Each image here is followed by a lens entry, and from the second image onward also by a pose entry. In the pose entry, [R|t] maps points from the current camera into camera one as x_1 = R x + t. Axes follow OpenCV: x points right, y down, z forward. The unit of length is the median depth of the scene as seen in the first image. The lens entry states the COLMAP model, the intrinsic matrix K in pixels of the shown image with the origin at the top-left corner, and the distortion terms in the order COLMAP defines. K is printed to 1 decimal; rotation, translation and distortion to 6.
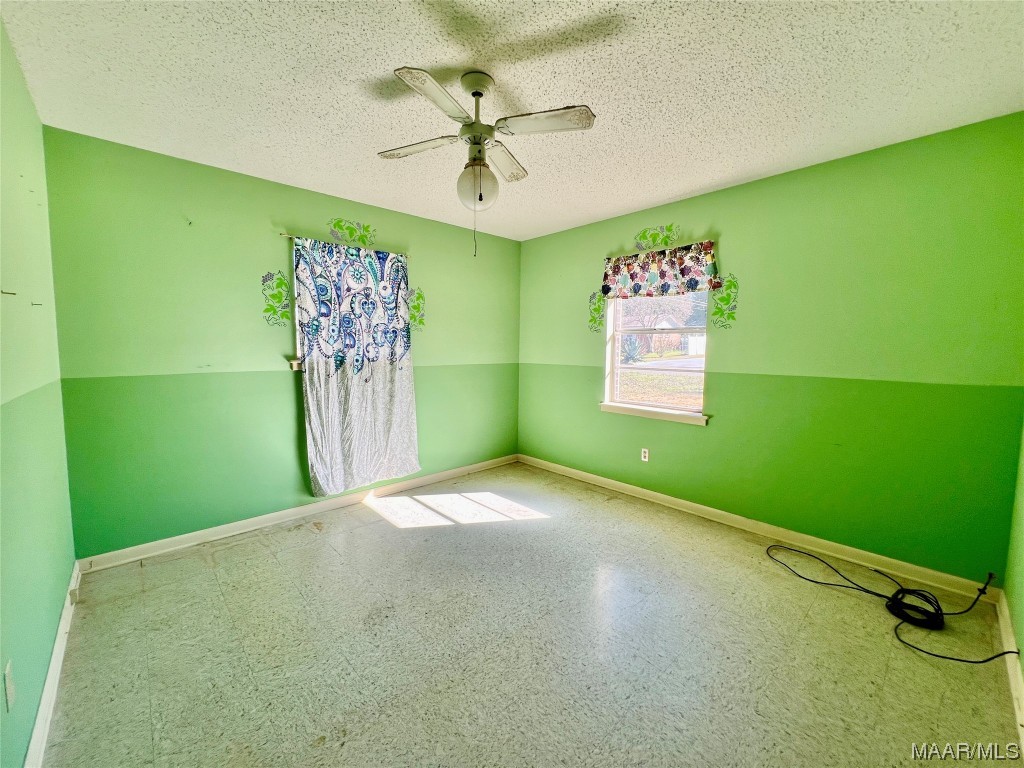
lens RADIAL K [[409.6, 0, 511.8], [0, 409.6, 383.3], [0, 0, 1]] dist [-0.002140, 0.000652]
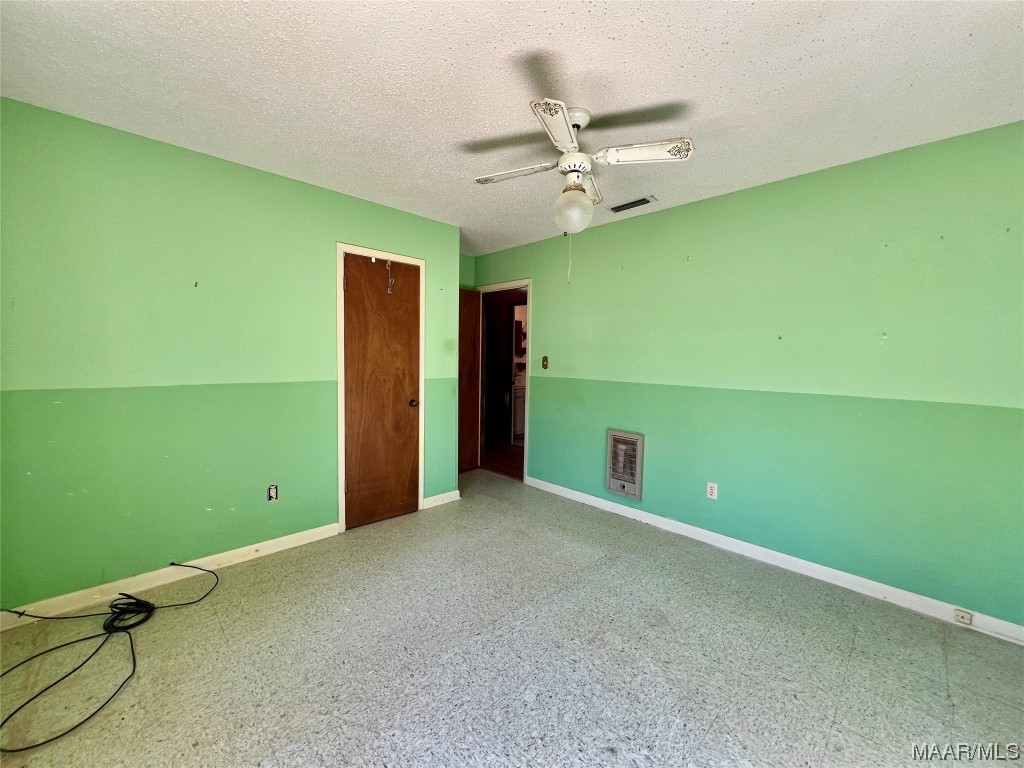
lens RADIAL K [[409.6, 0, 512.1], [0, 409.6, 384.4], [0, 0, 1]] dist [-0.002140, 0.000652]
pose [[-0.999349, -0.021299, -0.029116, 0.095180], [-0.025548, 0.987688, 0.154338, -0.192399], [0.025471, 0.154982, -0.987589, 2.083935]]
